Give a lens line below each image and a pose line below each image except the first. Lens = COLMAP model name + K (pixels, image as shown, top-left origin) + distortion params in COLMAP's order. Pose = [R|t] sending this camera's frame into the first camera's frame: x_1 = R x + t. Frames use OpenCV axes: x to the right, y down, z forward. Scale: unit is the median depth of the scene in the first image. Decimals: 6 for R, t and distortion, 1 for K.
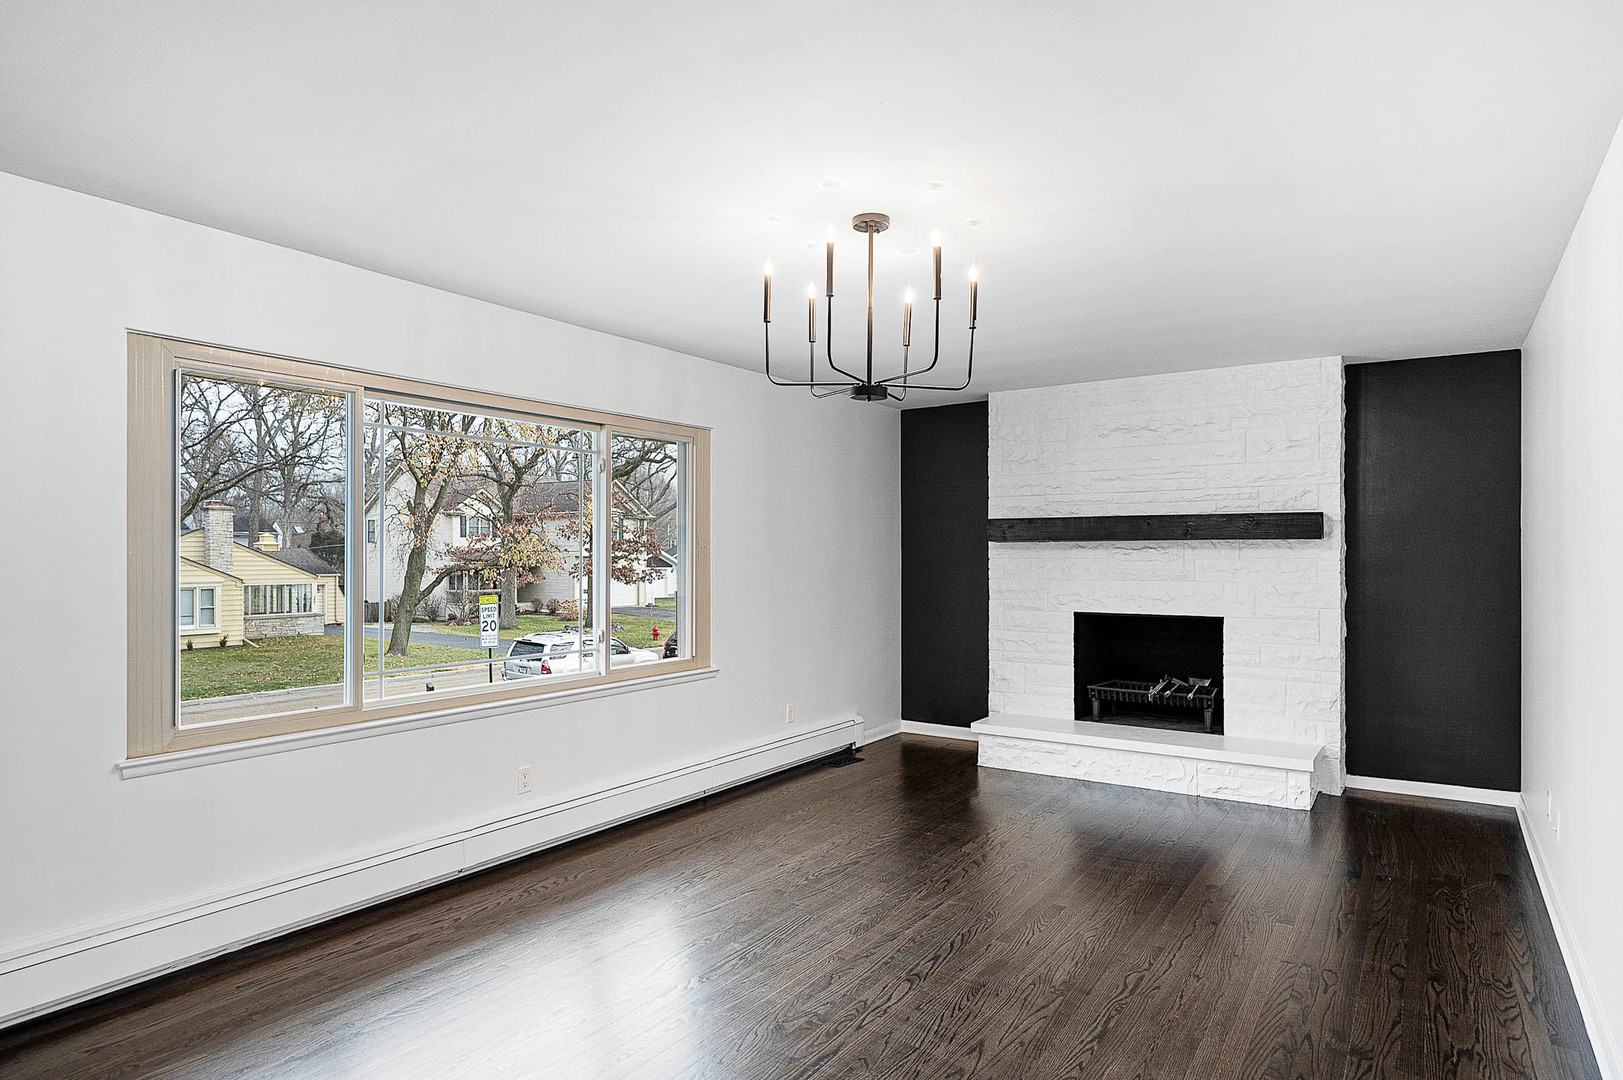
lens RADIAL K [[909.2, 0, 810.3], [0, 909.2, 553.2], [0, 0, 1]] dist [0.006241, 0.001015]
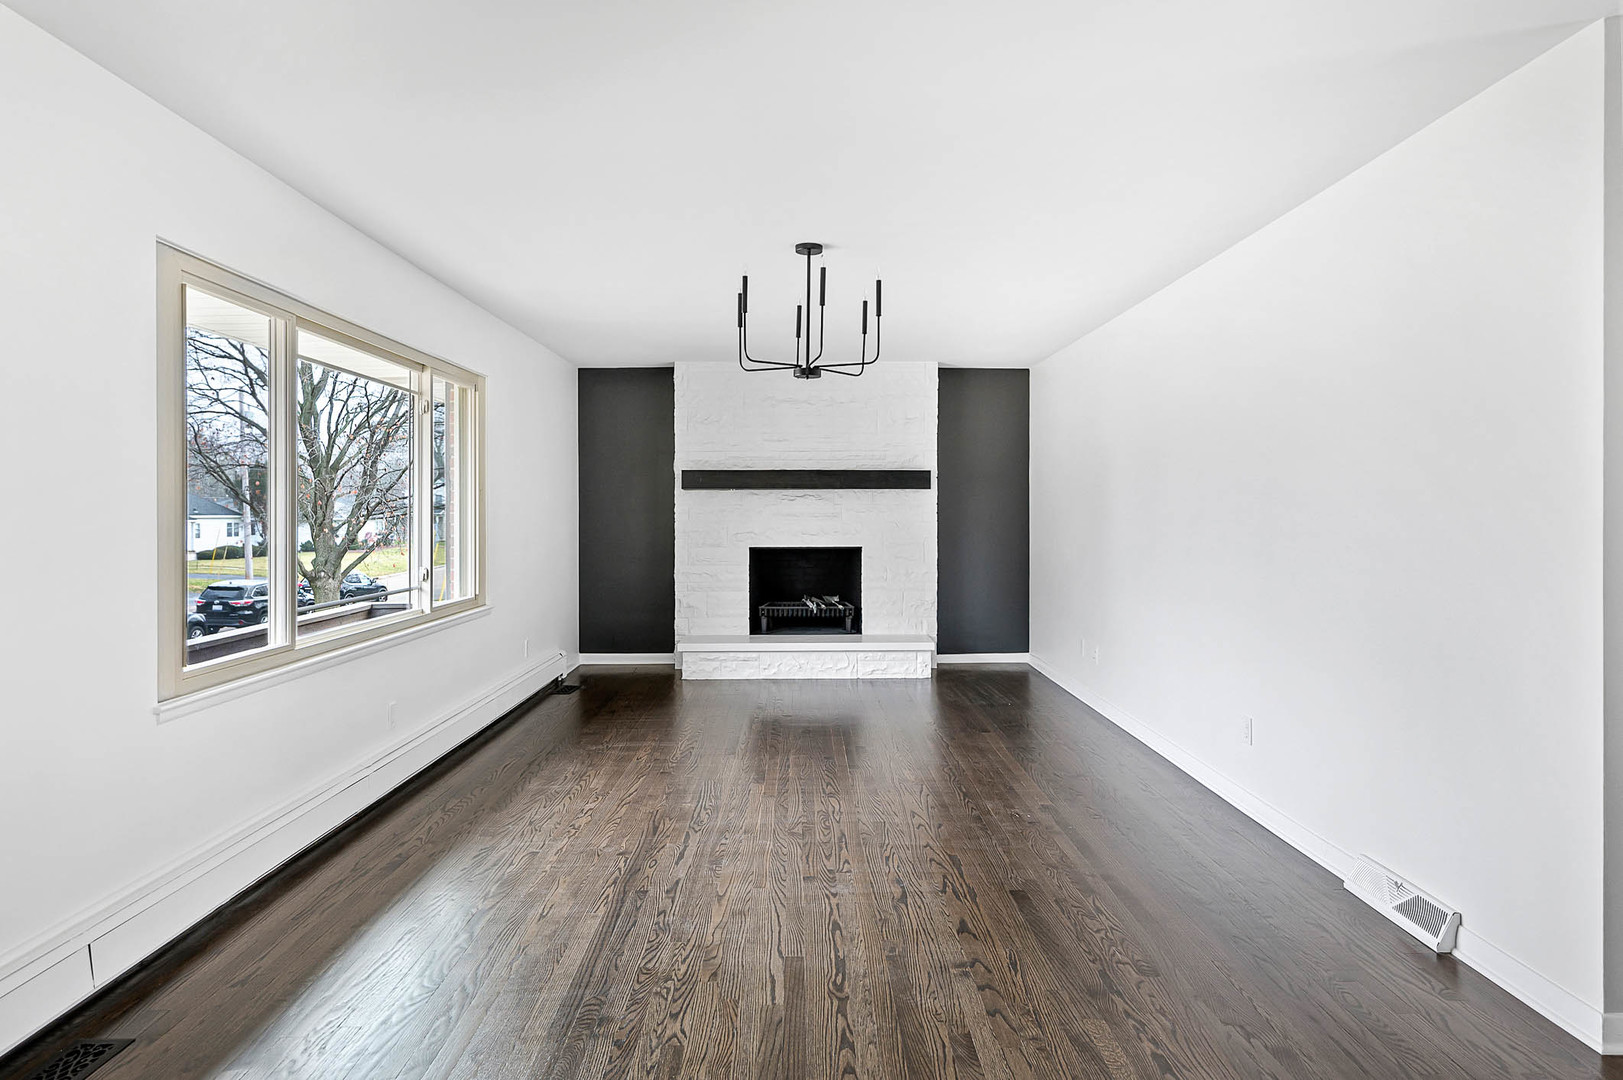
lens RADIAL K [[909.2, 0, 816.8], [0, 909.2, 525.5], [0, 0, 1]] dist [0.006241, 0.001015]
pose [[0.824458, -0.010423, 0.565827, -0.364956], [0.000417, 0.999841, 0.017812, 0.014948], [-0.565923, -0.014449, 0.824331, -0.069735]]
